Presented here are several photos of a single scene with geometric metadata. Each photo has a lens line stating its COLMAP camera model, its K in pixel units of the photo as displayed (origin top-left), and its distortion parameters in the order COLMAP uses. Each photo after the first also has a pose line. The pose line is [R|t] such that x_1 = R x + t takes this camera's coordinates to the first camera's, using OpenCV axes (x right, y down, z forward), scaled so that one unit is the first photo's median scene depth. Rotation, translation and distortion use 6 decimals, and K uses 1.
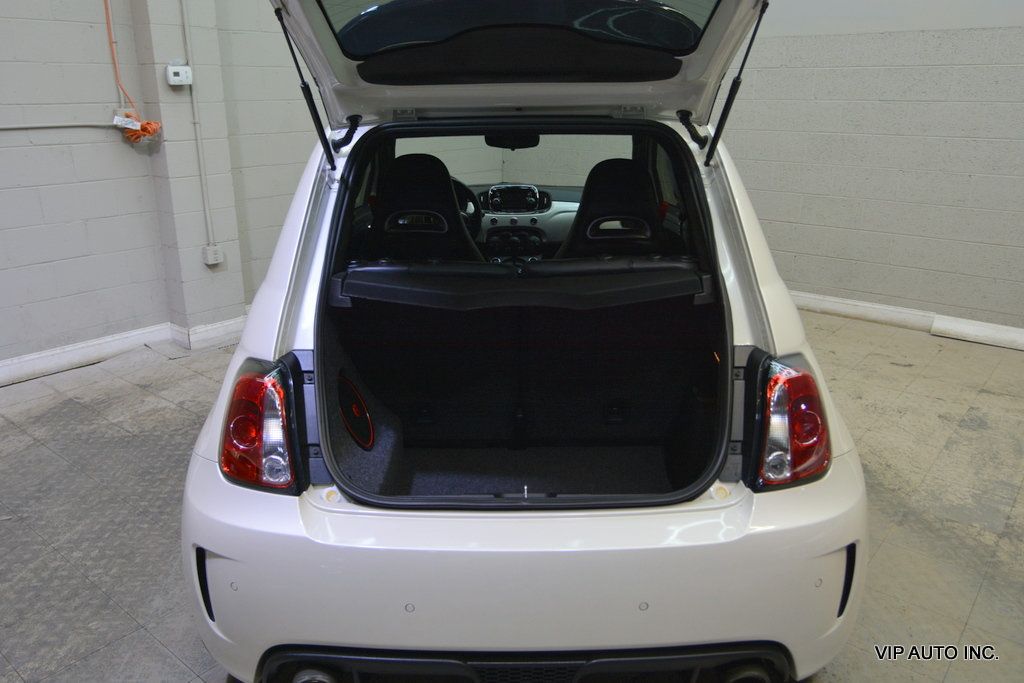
lens RADIAL K [[772.8, 0, 500.5], [0, 772.8, 333.1], [0, 0, 1]] dist [-0.025453, 0.020622]
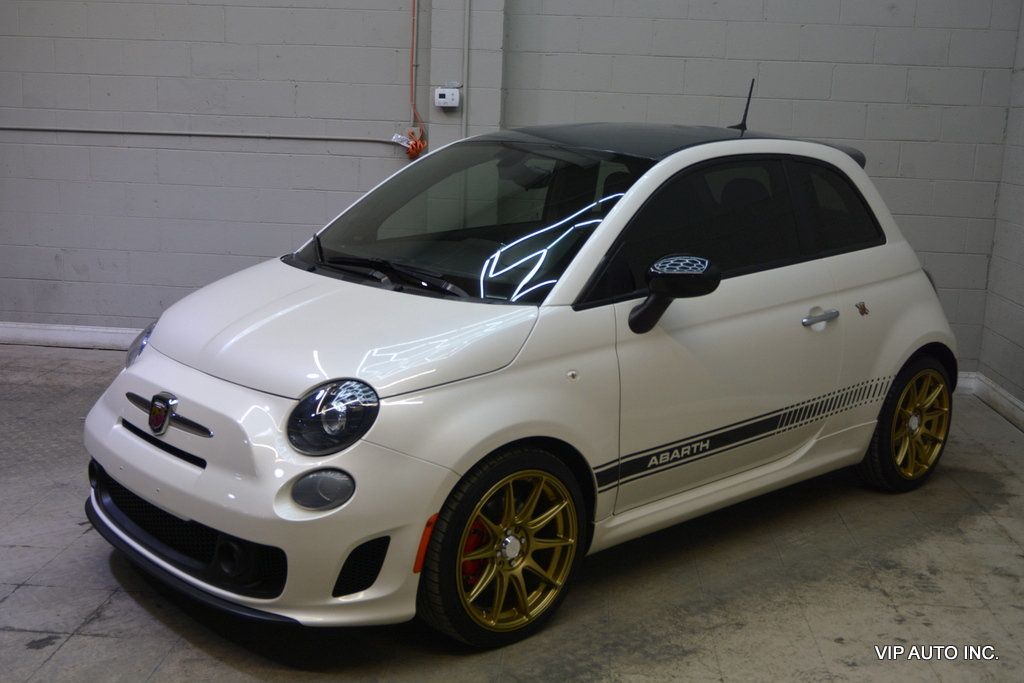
lens RADIAL K [[1178.2, 0, 507.3], [0, 1178.2, 342.2], [0, 0, 1]] dist [-0.021773, 0.000000]
pose [[0.547048, 0.186917, -0.815966, 0.887810], [-0.289177, 0.956940, 0.025338, -0.089415], [0.785567, 0.222097, 0.577544, 0.241086]]
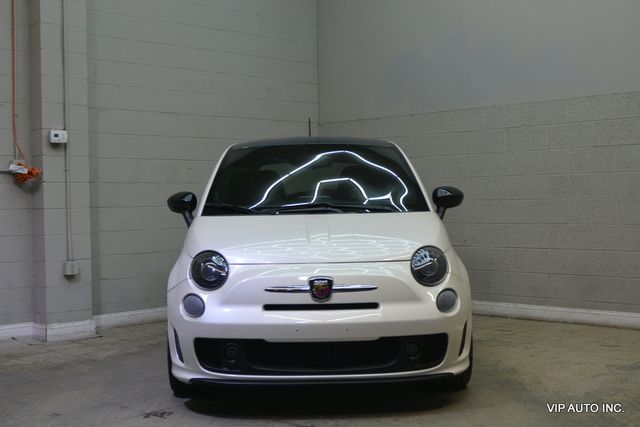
lens RADIAL K [[903.9, 0, 321.8], [0, 903.9, 217.9], [0, 0, 1]] dist [-0.002811, 0.000000]
pose [[0.994999, -0.015578, -0.098667, 0.211252], [-0.013503, 0.957722, -0.287378, 0.261843], [0.098972, 0.287273, 0.952722, -0.459585]]
